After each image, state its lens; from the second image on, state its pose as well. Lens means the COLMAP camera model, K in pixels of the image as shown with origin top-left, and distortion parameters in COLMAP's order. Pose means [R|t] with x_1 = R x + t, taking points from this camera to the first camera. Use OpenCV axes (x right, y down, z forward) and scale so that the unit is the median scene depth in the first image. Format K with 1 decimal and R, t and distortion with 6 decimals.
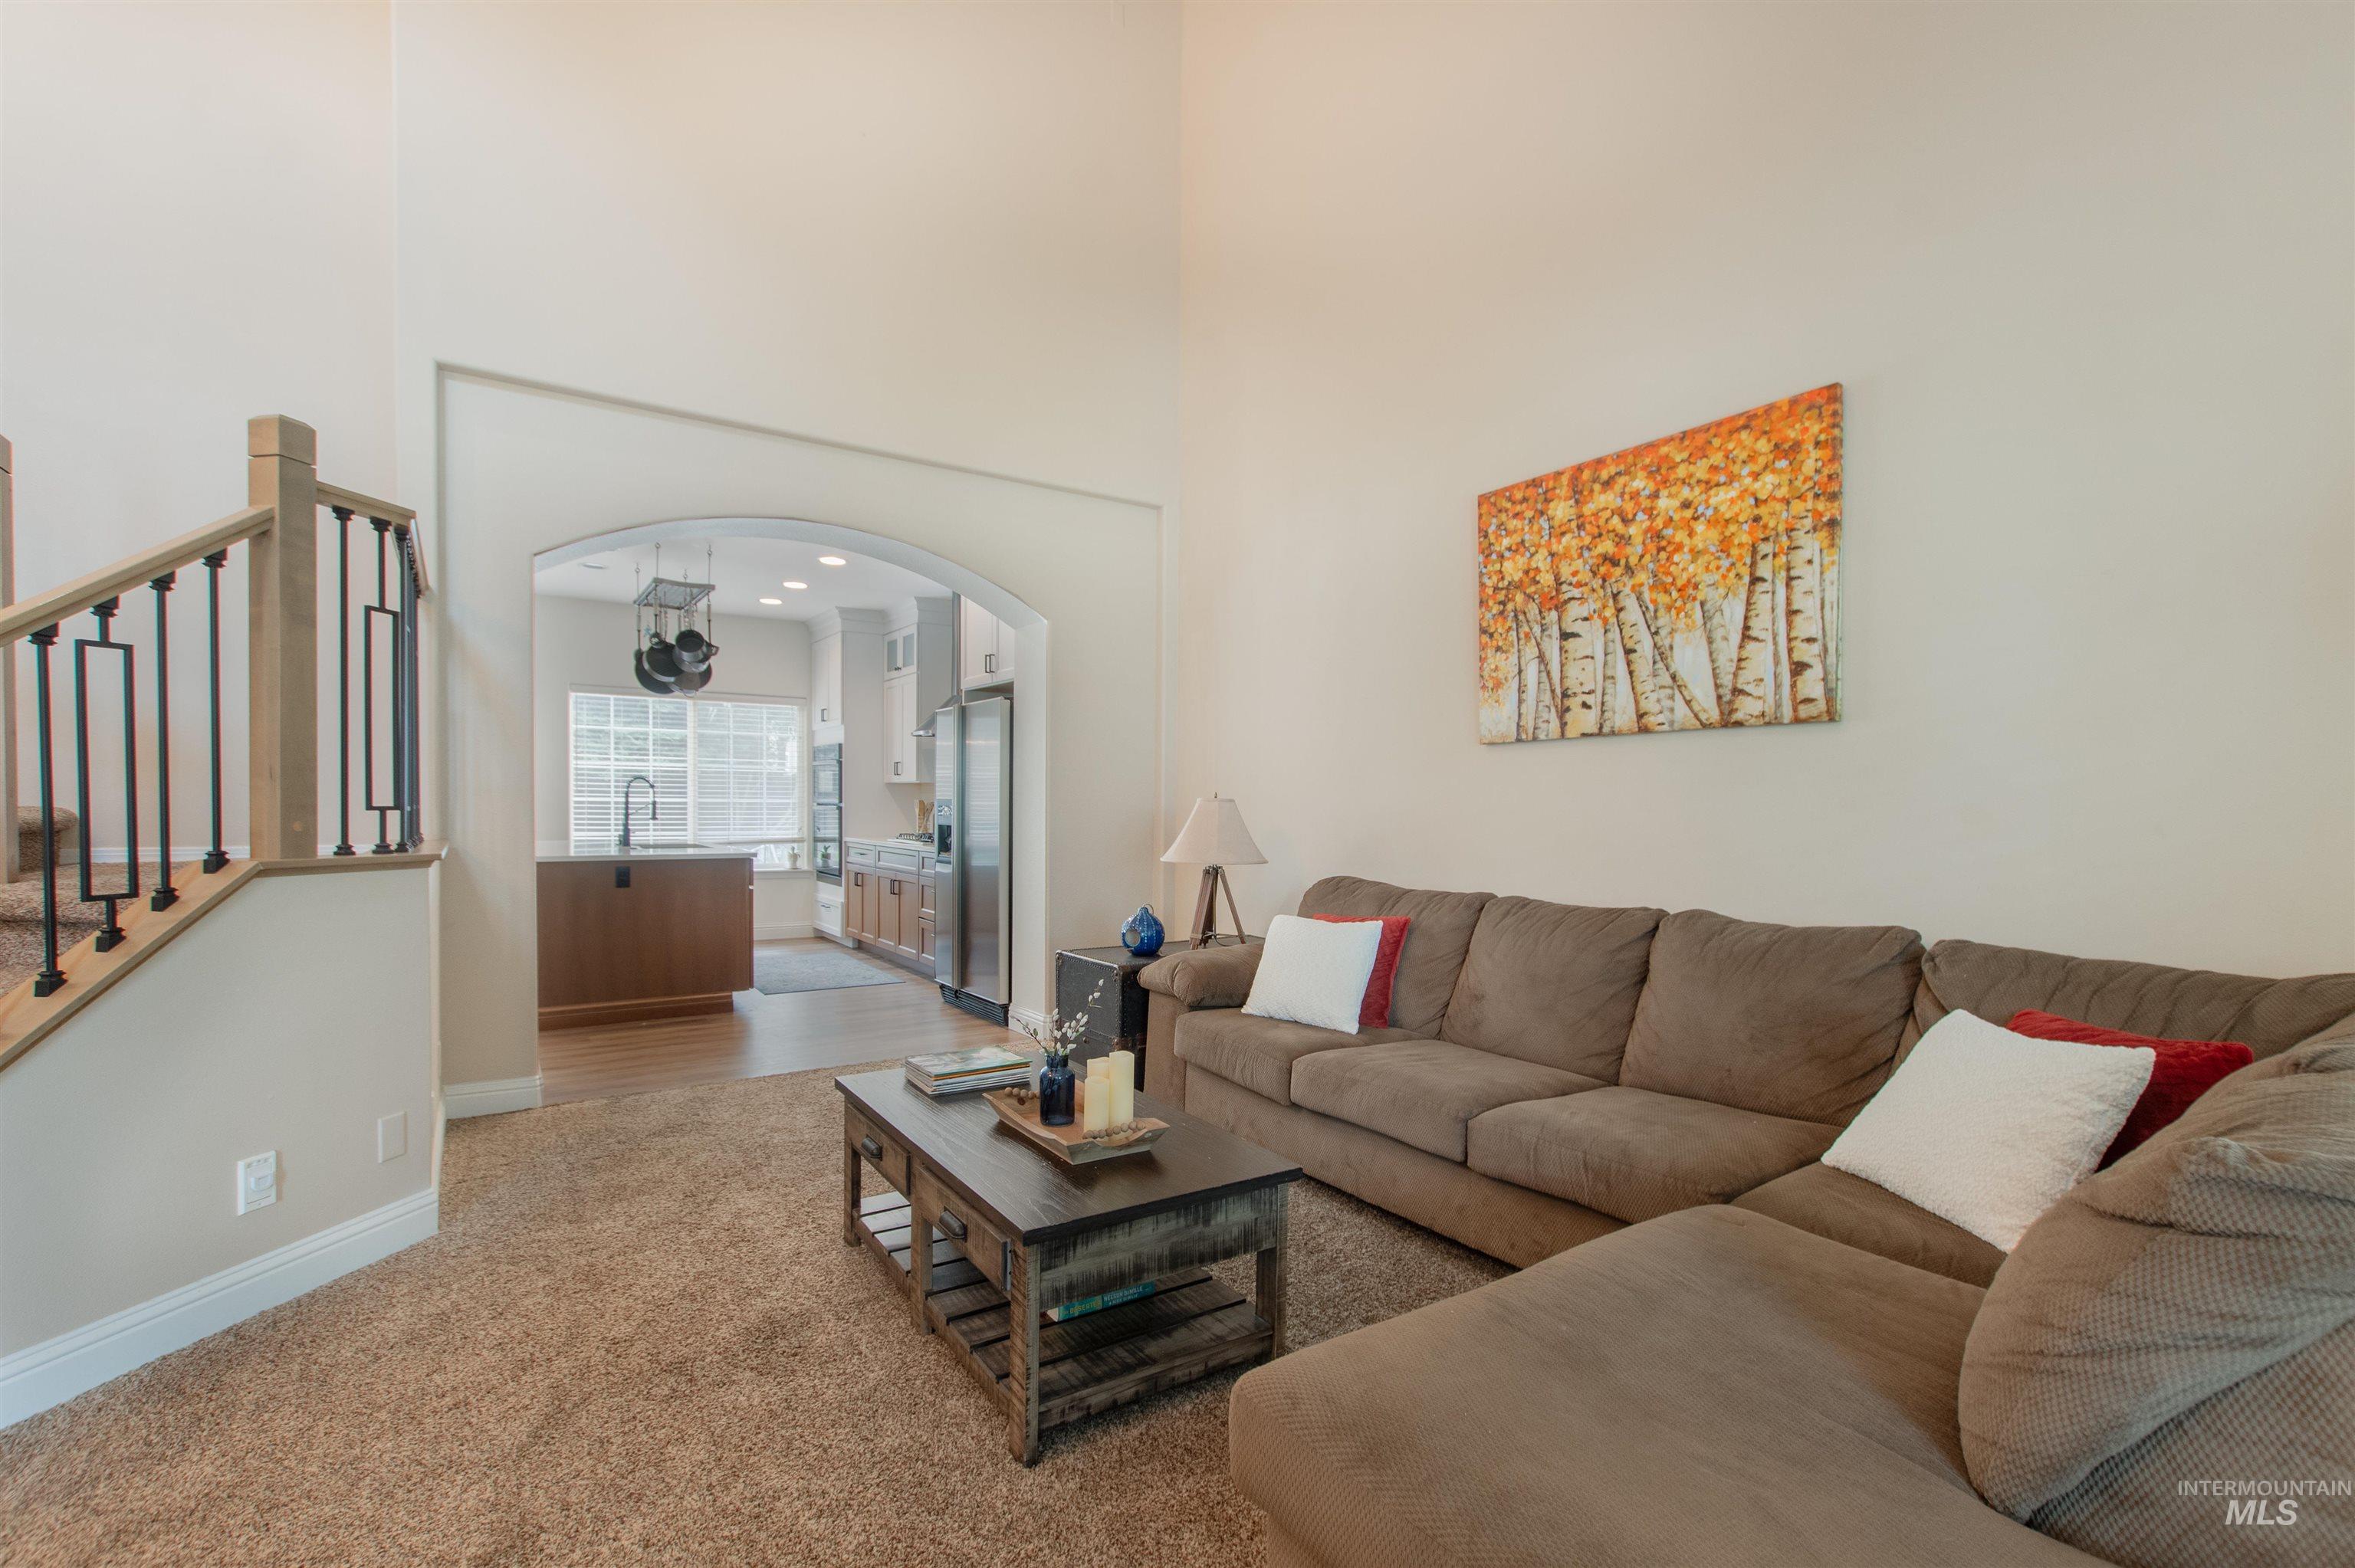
lens RADIAL K [[1049.3, 0, 1167.8], [0, 1049.3, 815.8], [0, 0, 1]] dist [0.012544, -0.006491]
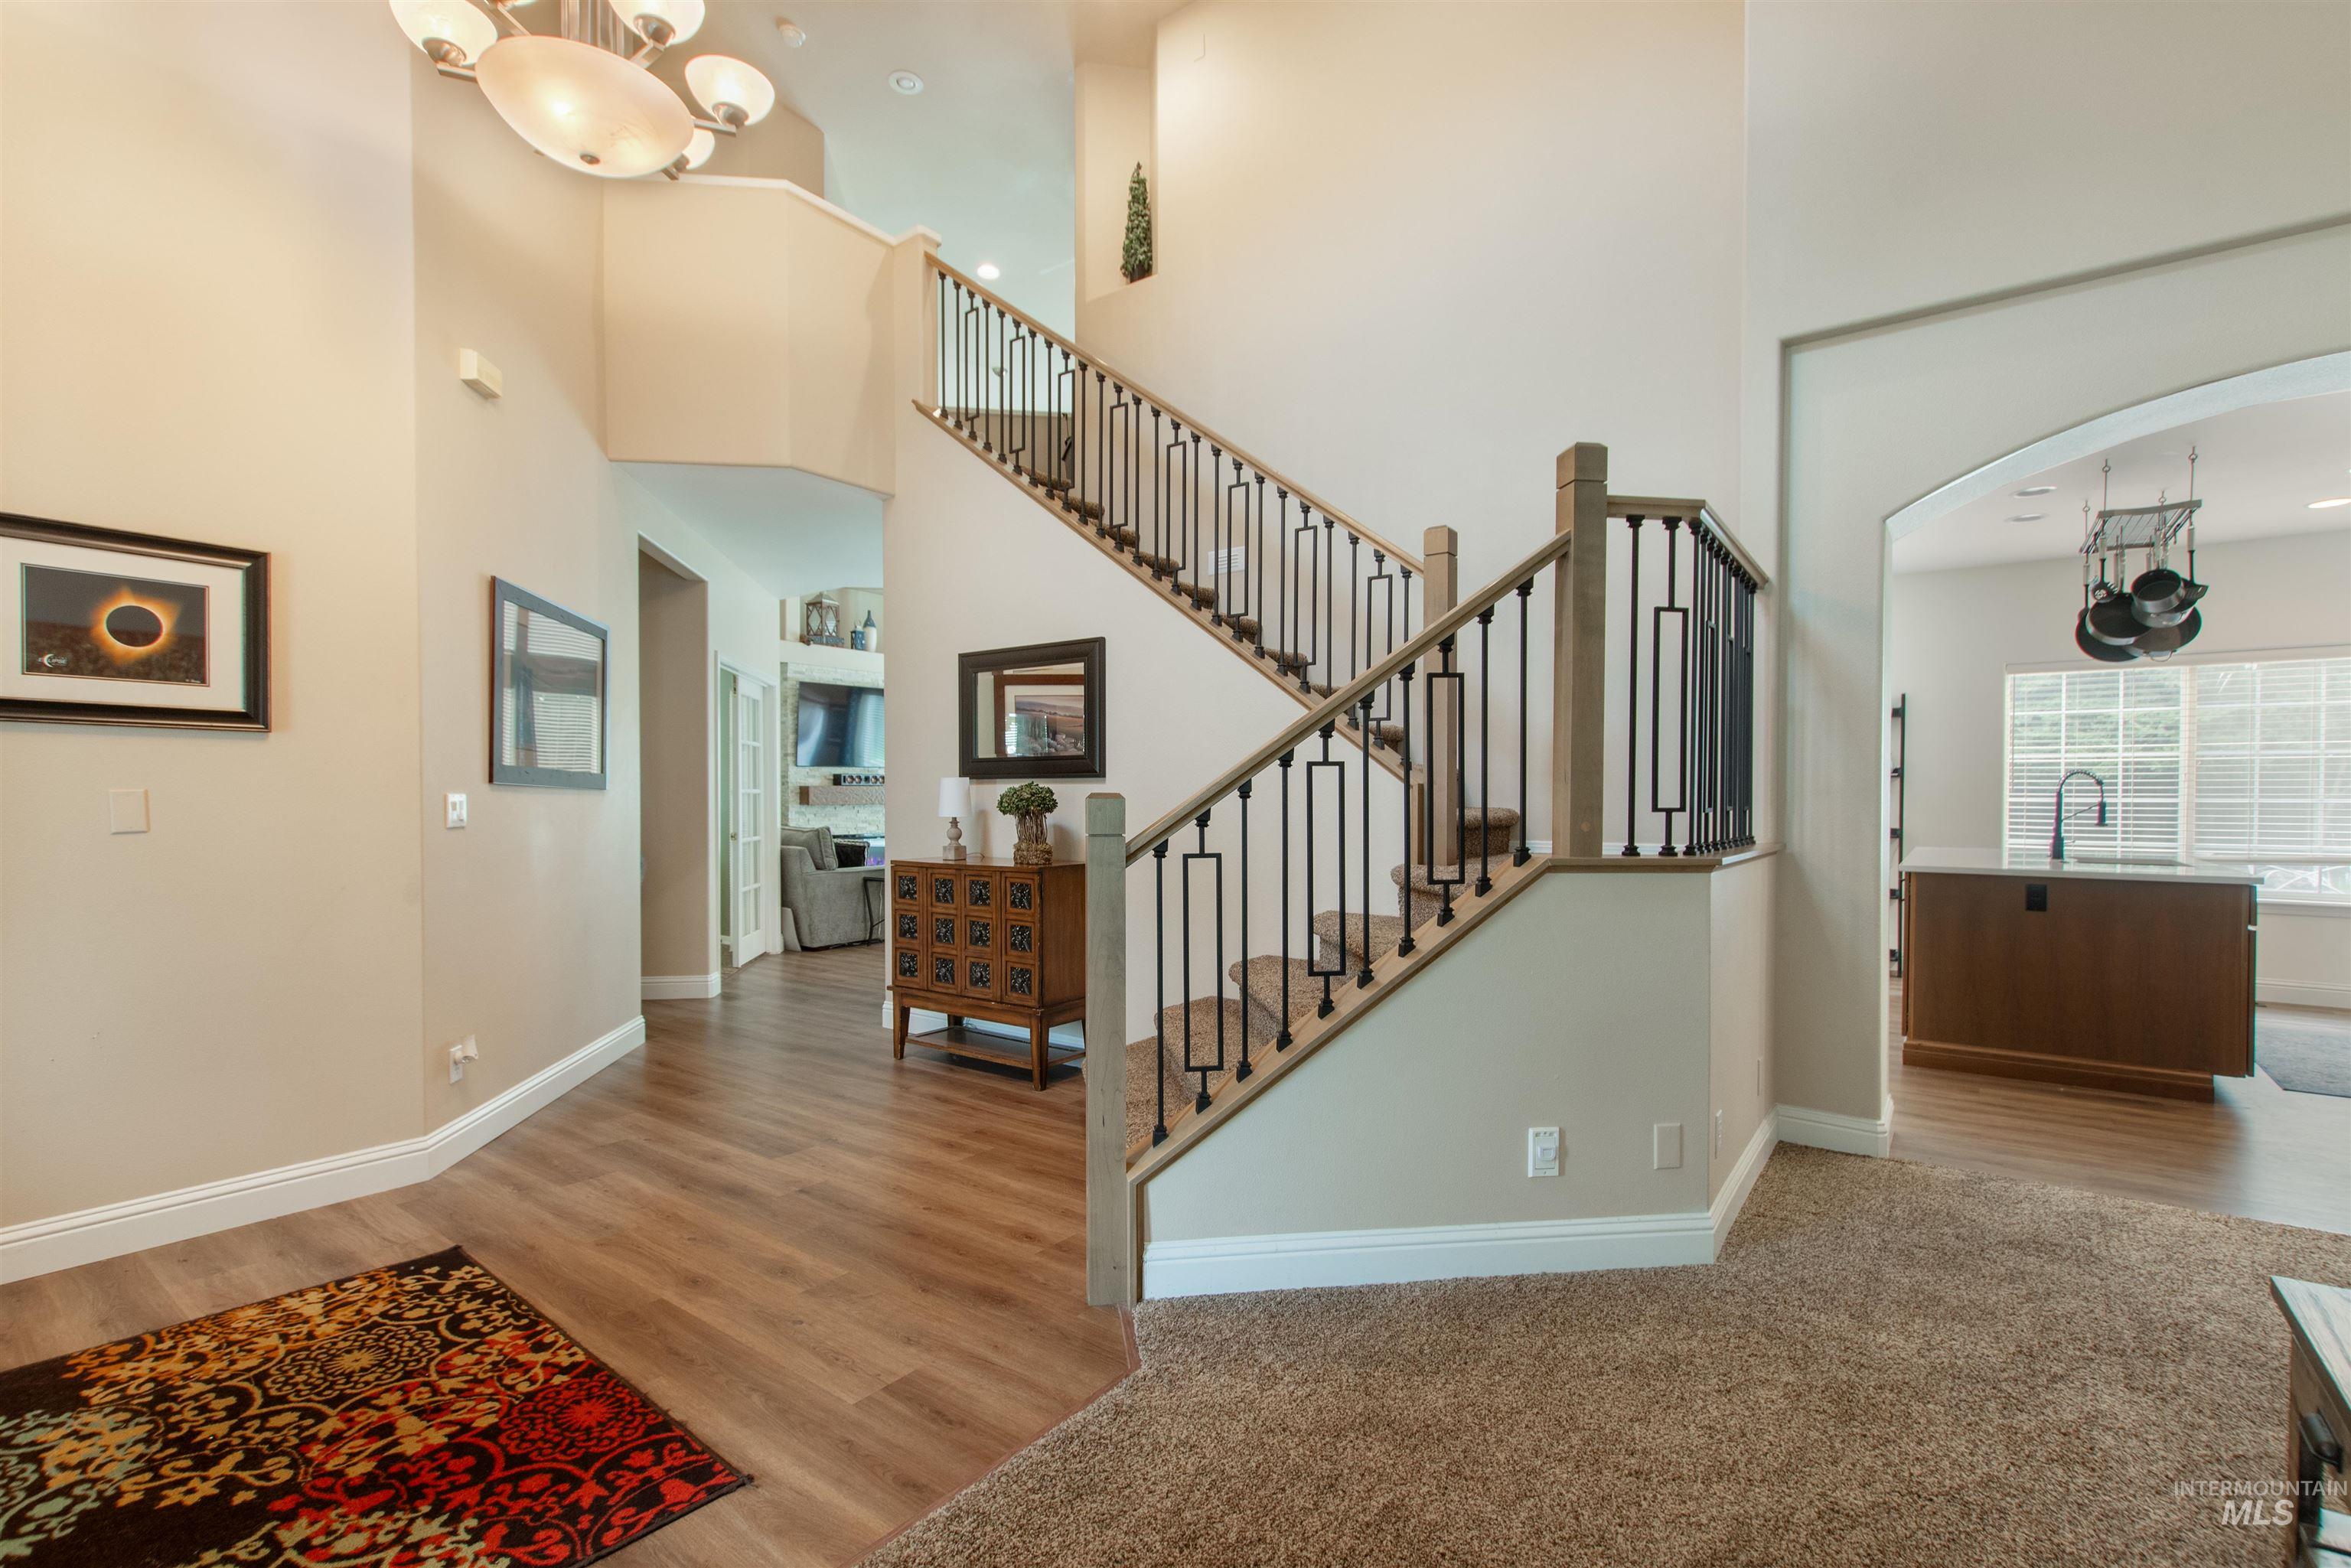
lens RADIAL K [[1047.6, 0, 1165.8], [0, 1047.6, 815.7], [0, 0, 1]] dist [0.012544, -0.006491]
pose [[0.335169, 0.006143, -0.942138, 0.019536], [-0.009087, 0.999953, 0.003287, -0.000481], [0.942114, 0.007460, 0.335209, 0.188313]]
